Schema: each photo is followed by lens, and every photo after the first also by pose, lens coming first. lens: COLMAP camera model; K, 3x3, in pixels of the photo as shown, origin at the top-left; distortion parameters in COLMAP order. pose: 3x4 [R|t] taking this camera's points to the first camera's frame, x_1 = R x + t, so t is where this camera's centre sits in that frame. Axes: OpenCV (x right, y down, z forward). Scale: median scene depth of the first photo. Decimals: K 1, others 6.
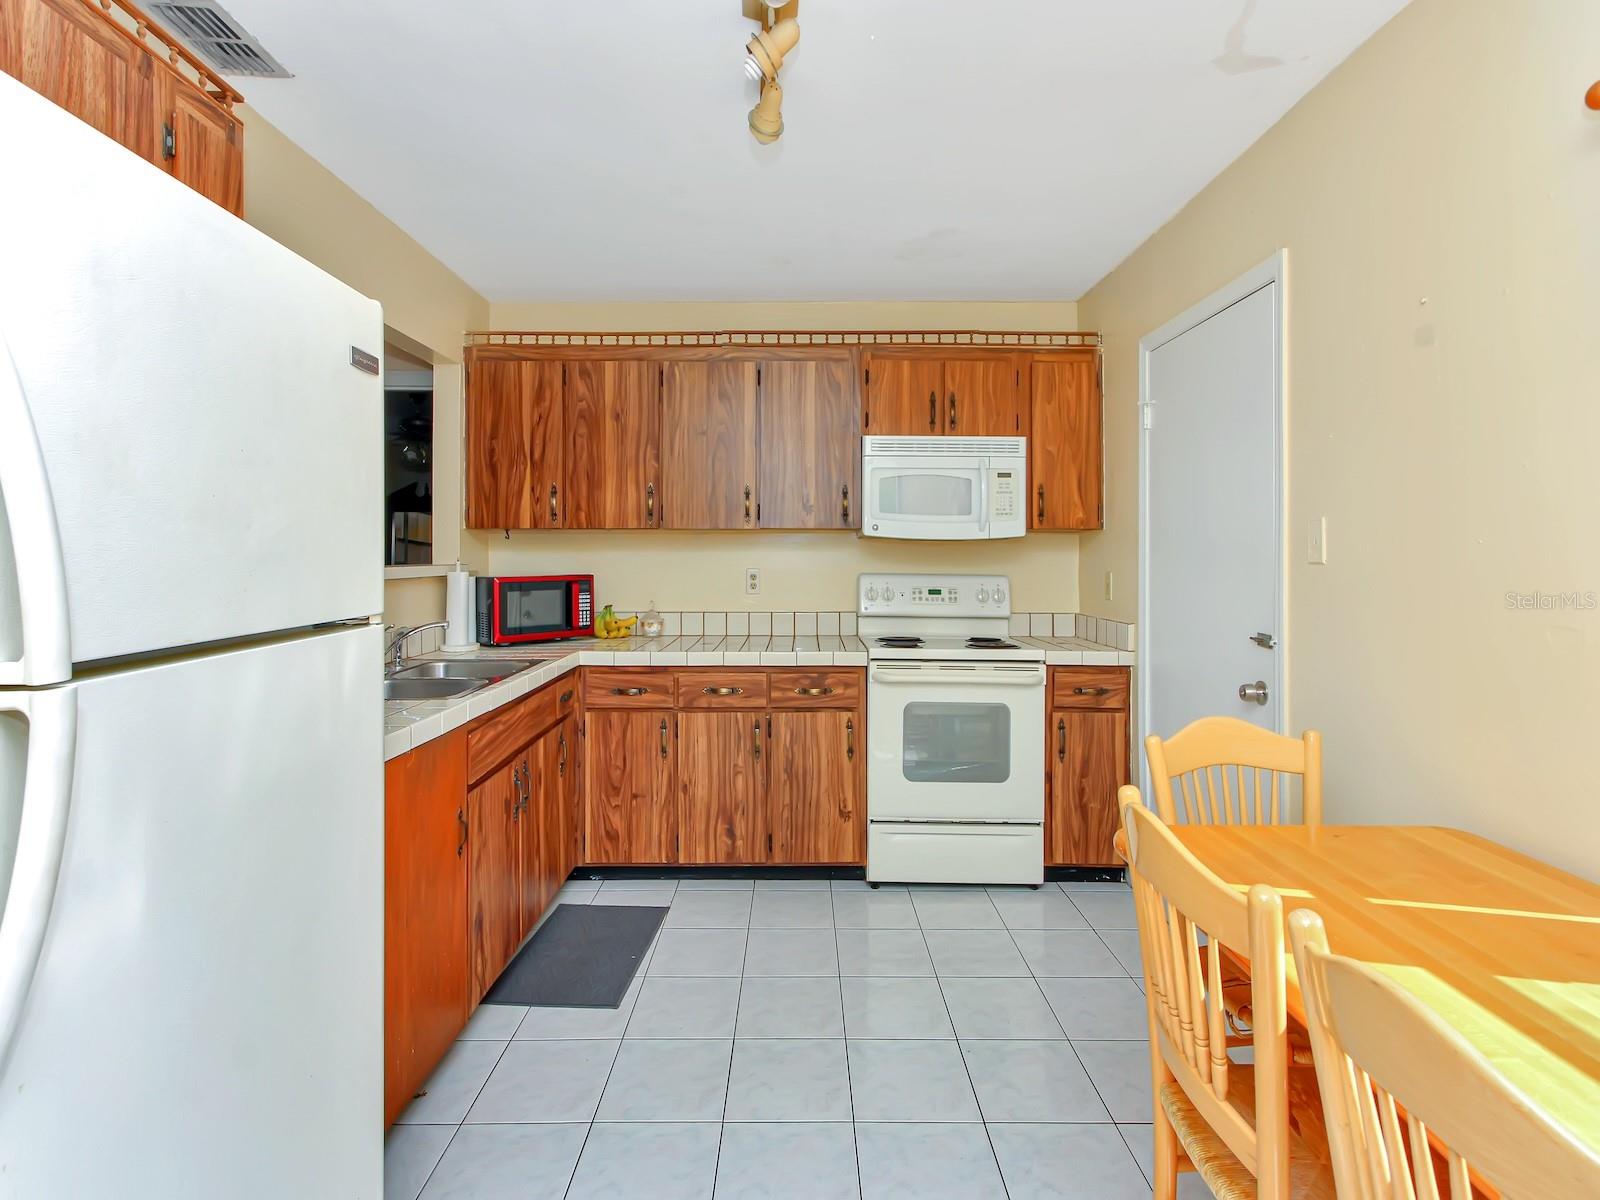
lens RADIAL K [[747.0, 0, 804.8], [0, 747.0, 566.6], [0, 0, 1]] dist [-0.004481, 0.000118]
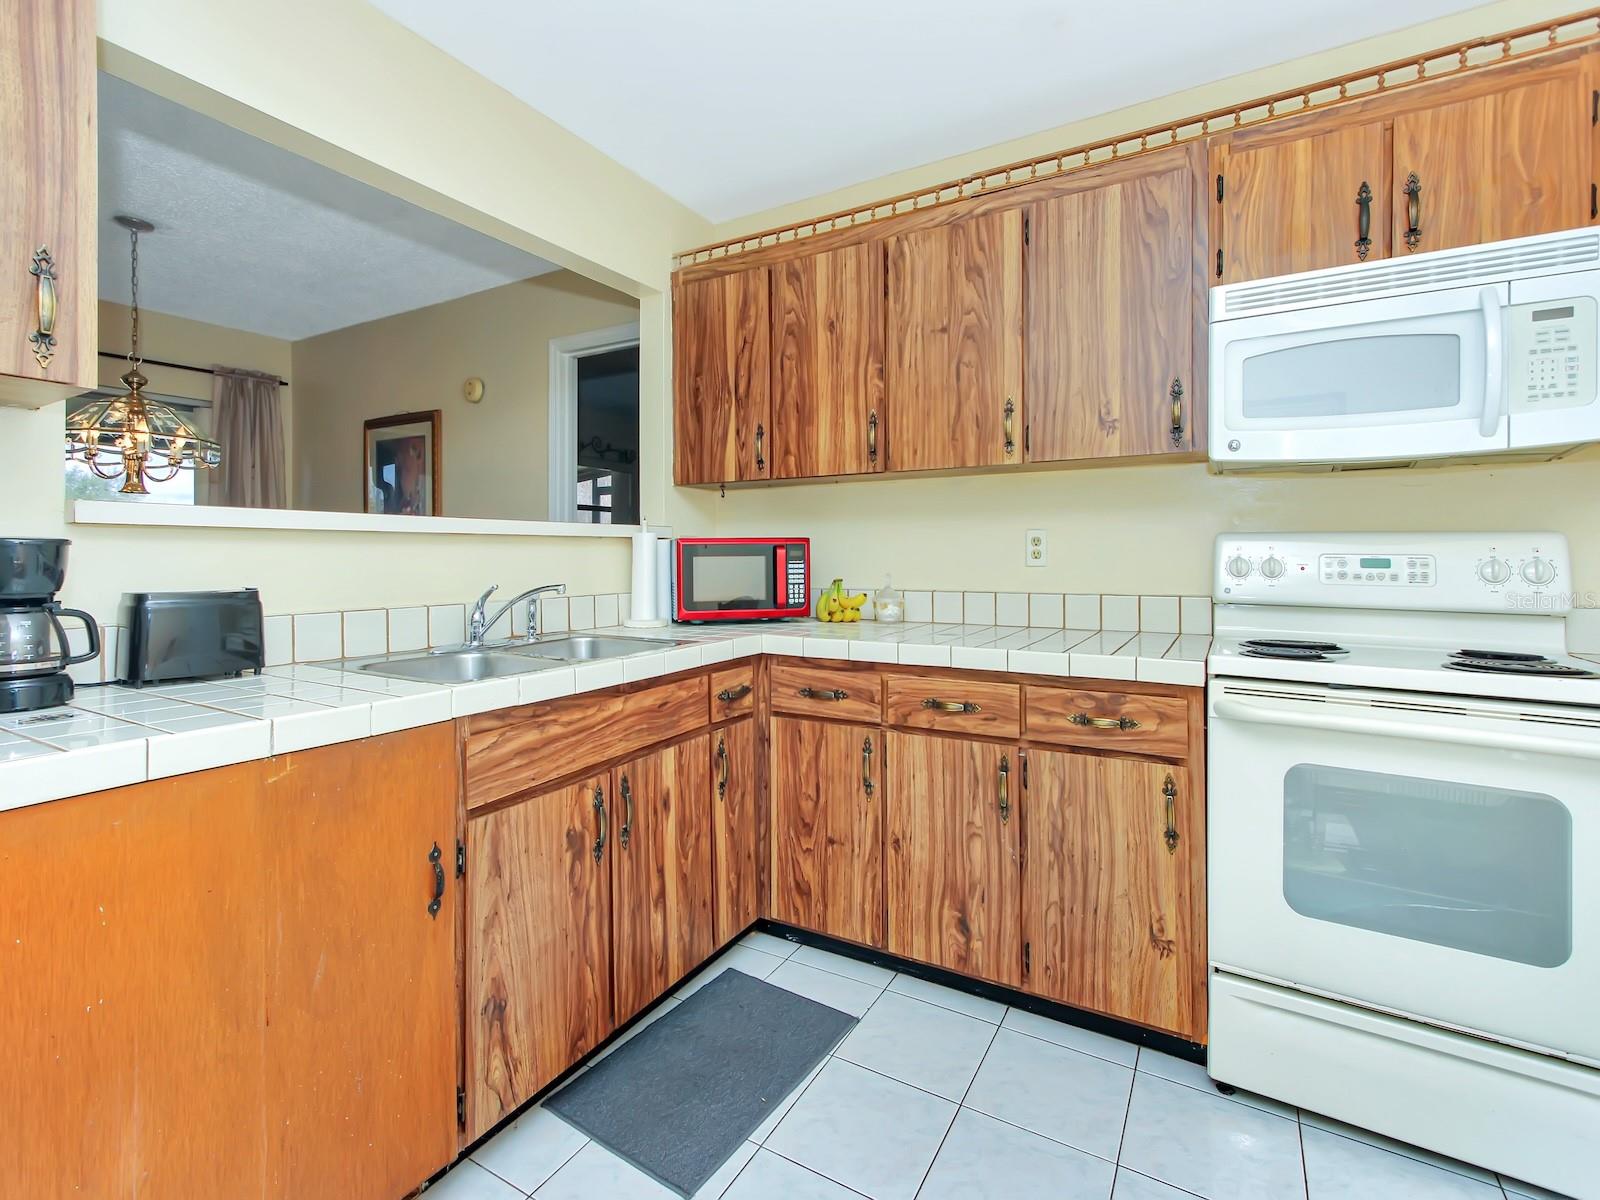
lens RADIAL K [[766.9, 0, 759.7], [0, 766.9, 558.5], [0, 0, 1]] dist [0.000614, 0.004318]
pose [[0.854620, -0.000436, -0.519254, 0.092155], [-0.001099, 0.999996, -0.002648, 0.037113], [0.519253, 0.002834, 0.854616, 0.322171]]
